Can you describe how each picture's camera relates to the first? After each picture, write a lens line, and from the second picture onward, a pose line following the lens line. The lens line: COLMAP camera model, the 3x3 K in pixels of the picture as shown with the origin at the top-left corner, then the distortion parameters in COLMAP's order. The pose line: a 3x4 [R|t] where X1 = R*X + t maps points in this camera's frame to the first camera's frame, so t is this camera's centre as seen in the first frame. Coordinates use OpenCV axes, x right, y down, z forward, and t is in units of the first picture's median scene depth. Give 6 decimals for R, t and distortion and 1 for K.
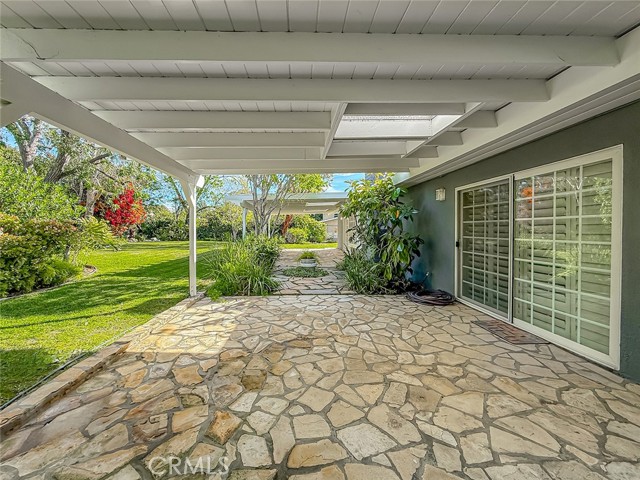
lens RADIAL K [[257.6, 0, 317.3], [0, 257.6, 235.9], [0, 0, 1]] dist [-0.002705, 0.000310]
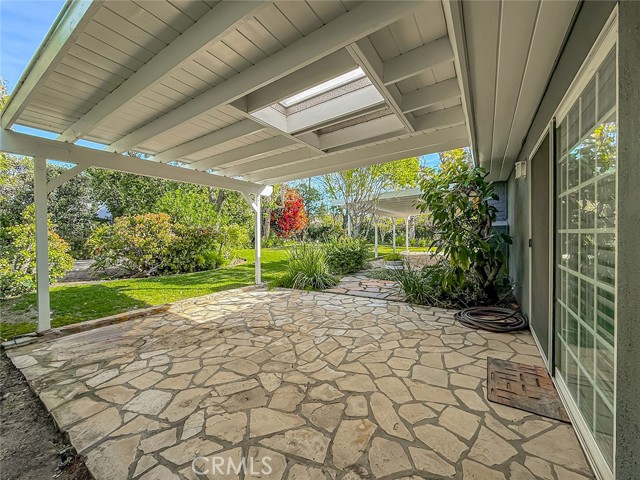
lens RADIAL K [[257.6, 0, 320.3], [0, 257.6, 241.9], [0, 0, 1]] dist [-0.002705, 0.000310]
pose [[0.815584, 0.001492, -0.578637, 0.758178], [0.004817, 0.999945, 0.009368, 0.031488], [0.578619, -0.010428, 0.815531, 0.257240]]
